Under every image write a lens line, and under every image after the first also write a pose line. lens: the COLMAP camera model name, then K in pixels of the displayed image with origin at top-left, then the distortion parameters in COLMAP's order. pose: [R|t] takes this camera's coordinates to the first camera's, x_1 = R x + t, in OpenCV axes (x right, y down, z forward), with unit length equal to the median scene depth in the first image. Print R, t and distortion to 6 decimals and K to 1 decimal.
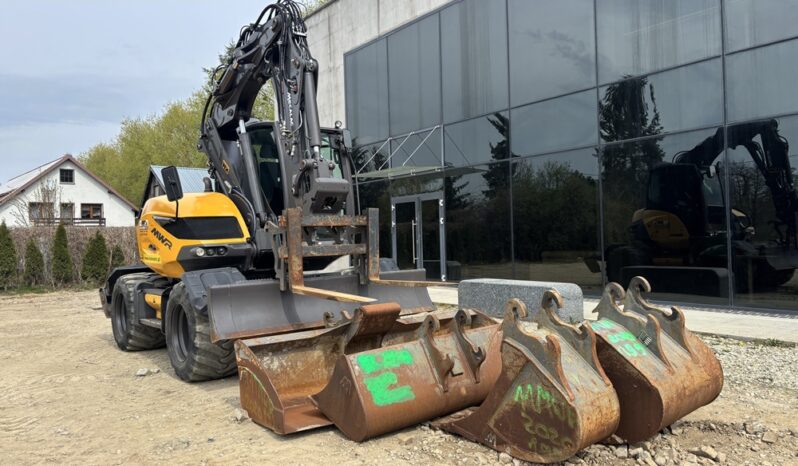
lens RADIAL K [[598.3, 0, 399.0], [0, 598.3, 233.0], [0, 0, 1]] dist [0.054438, -0.064575]
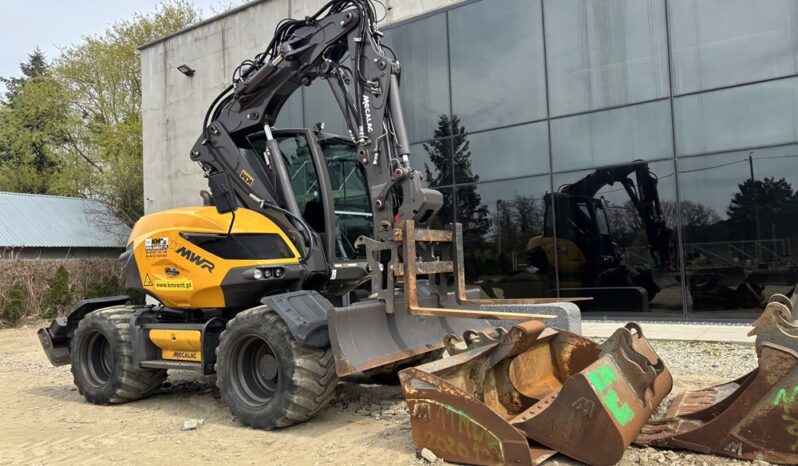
lens RADIAL K [[598.3, 0, 399.0], [0, 598.3, 233.0], [0, 0, 1]] dist [0.054438, -0.064575]
pose [[0.946921, 0.004447, 0.321436, -0.427481], [0.014332, 0.998326, -0.056033, 0.025046], [-0.321147, 0.057665, 0.945272, 0.140601]]
